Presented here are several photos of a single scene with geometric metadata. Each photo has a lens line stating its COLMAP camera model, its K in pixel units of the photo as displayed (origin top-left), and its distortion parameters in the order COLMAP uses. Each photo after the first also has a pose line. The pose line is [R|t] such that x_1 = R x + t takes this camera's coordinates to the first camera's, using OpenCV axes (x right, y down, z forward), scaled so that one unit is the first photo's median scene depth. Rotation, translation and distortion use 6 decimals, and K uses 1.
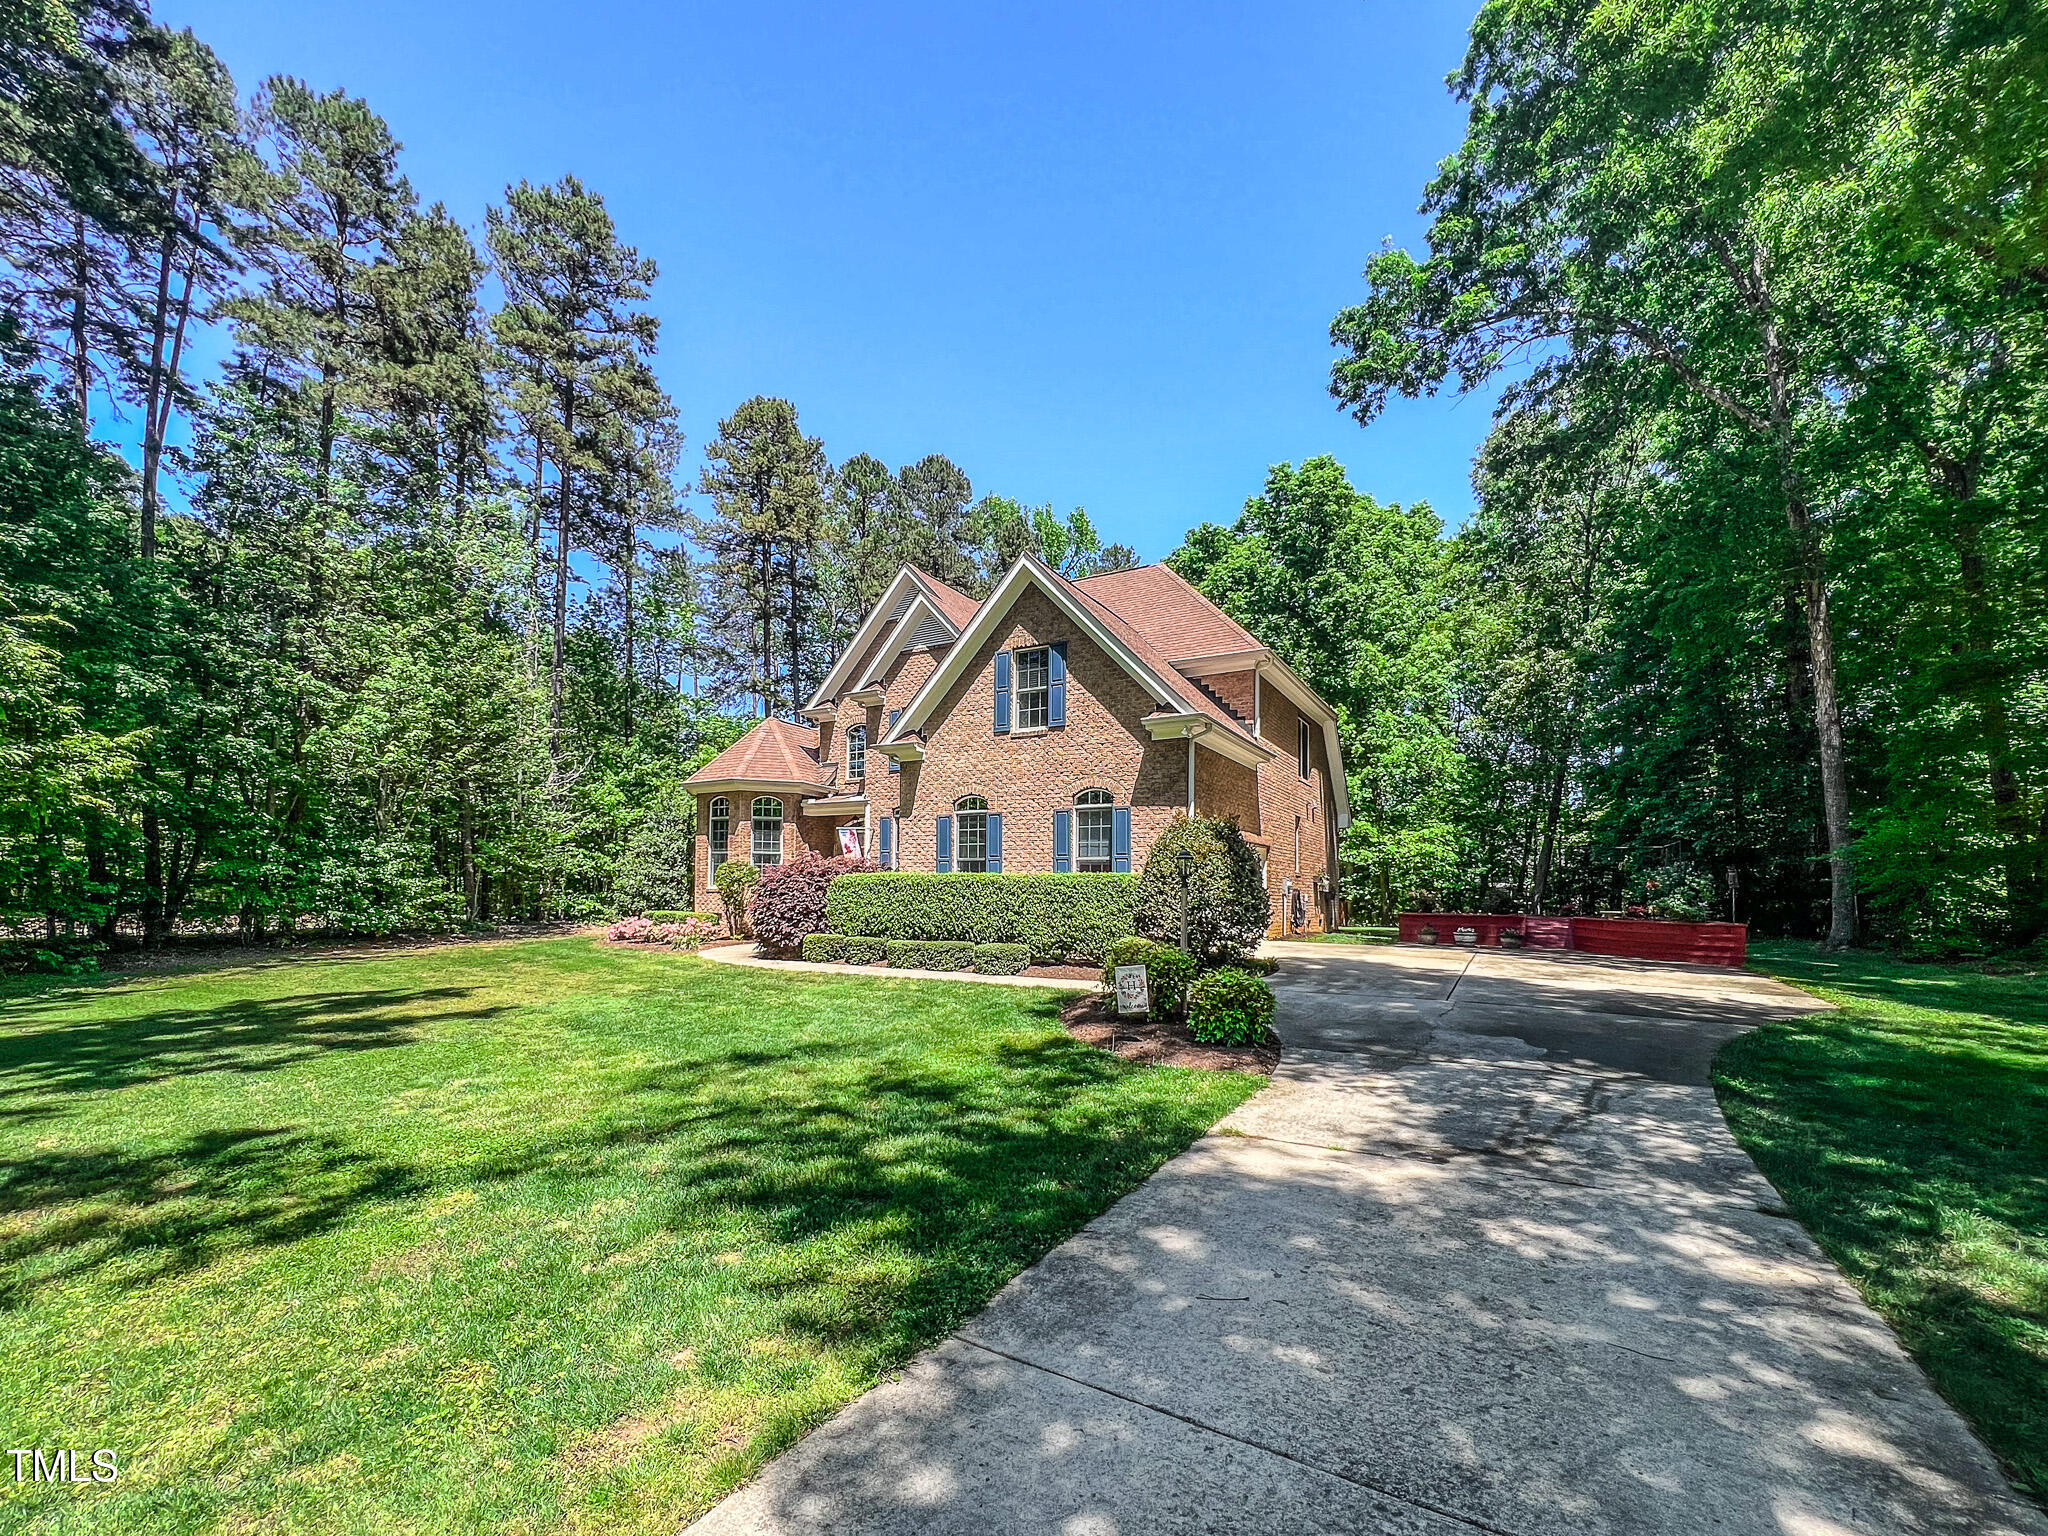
lens RADIAL K [[835.7, 0, 1021.2], [0, 835.7, 819.2], [0, 0, 1]] dist [0.017718, 0.000169]
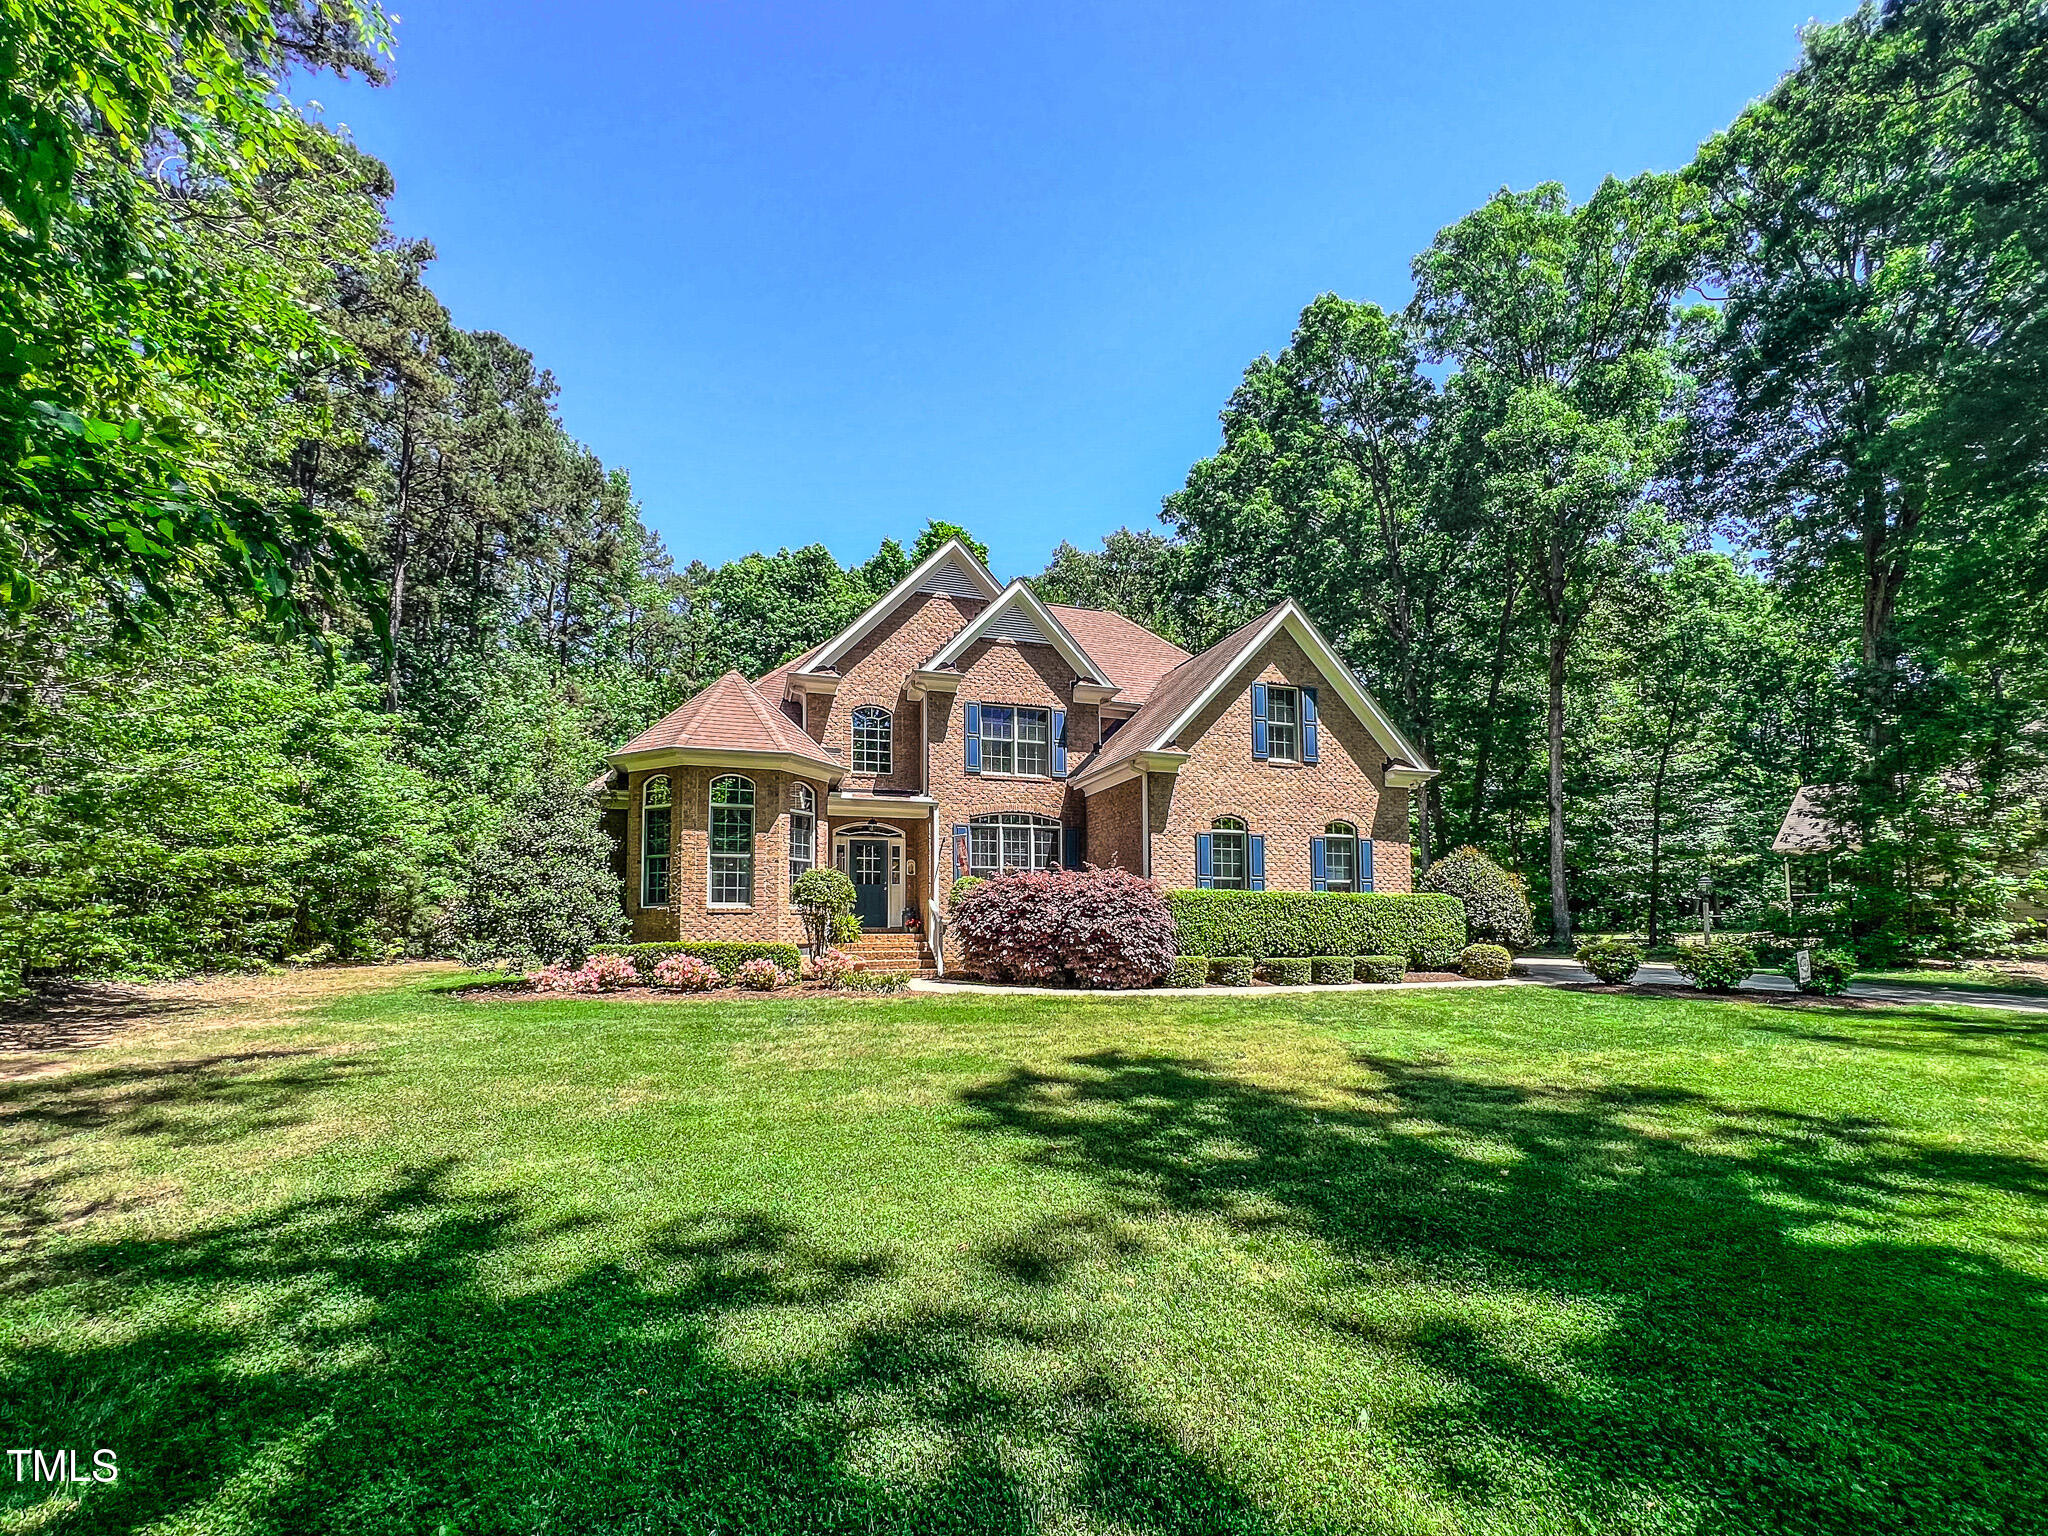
lens RADIAL K [[850.9, 0, 979.9], [0, 850.9, 824.3], [0, 0, 1]] dist [0.001384, 0.000132]
pose [[0.675638, 0.082635, 0.732588, -0.966029], [-0.058249, 0.996575, -0.058691, 0.056984], [-0.734929, -0.003019, 0.678137, 0.498041]]
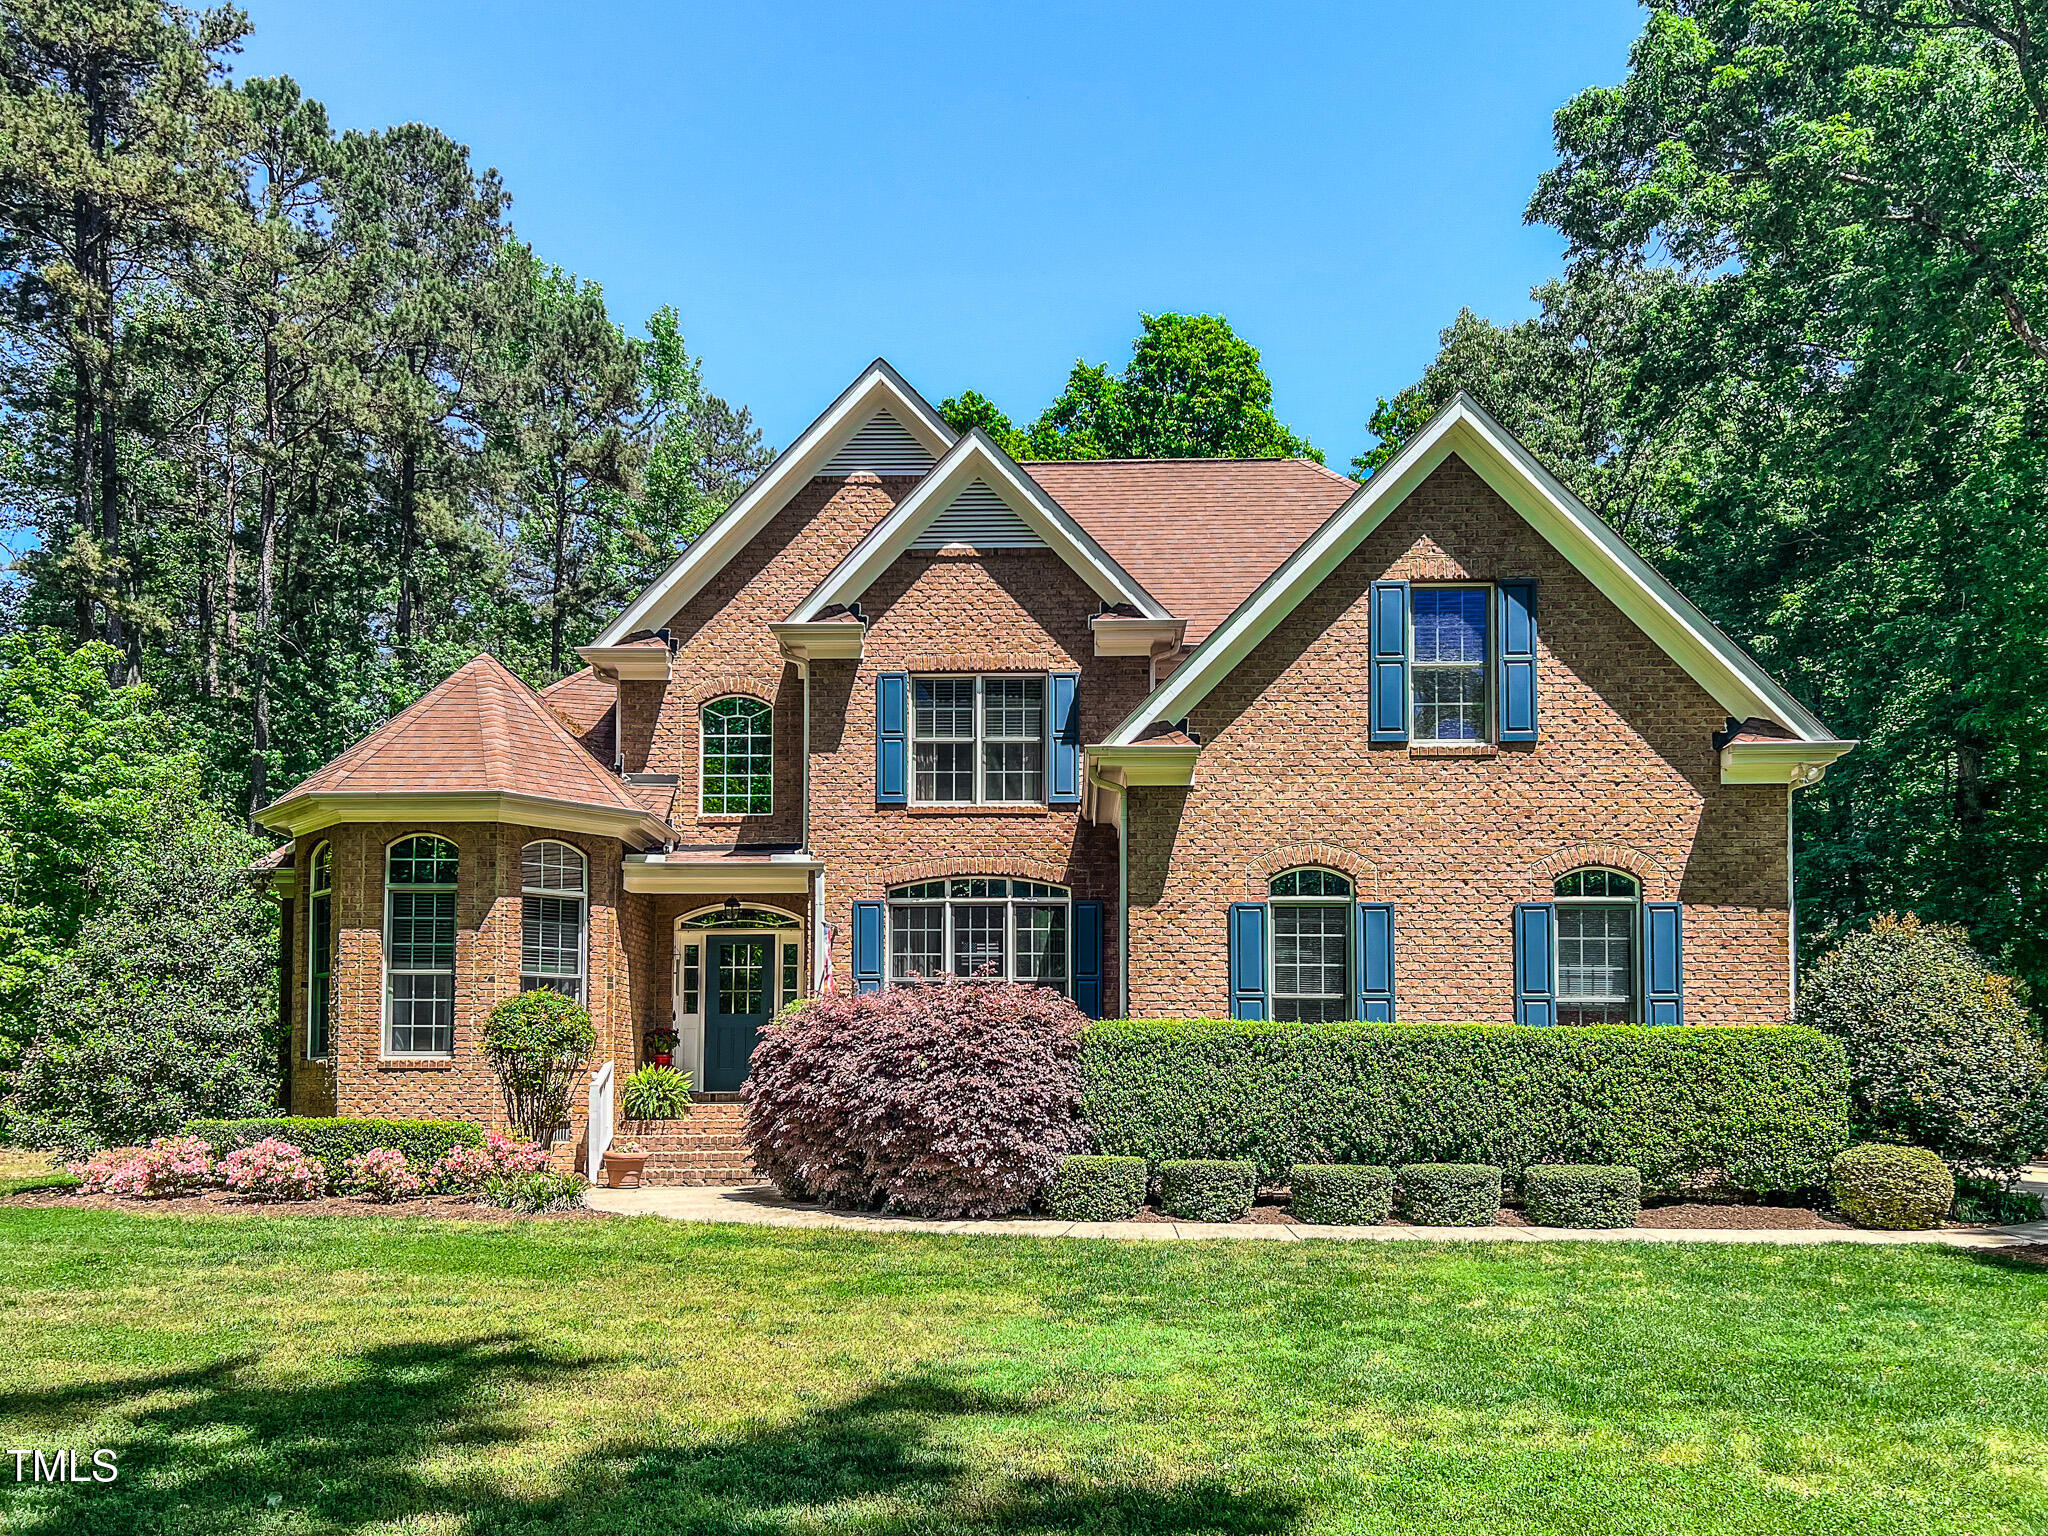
lens RADIAL K [[1577.1, 0, 982.2], [0, 1577.1, 904.1], [0, 0, 1]] dist [0.081056, -0.135500]
pose [[0.888903, 0.049548, 0.455407, -0.618367], [-0.037841, 0.998678, -0.034794, 0.031342], [-0.456529, 0.013695, 0.889603, 0.253508]]
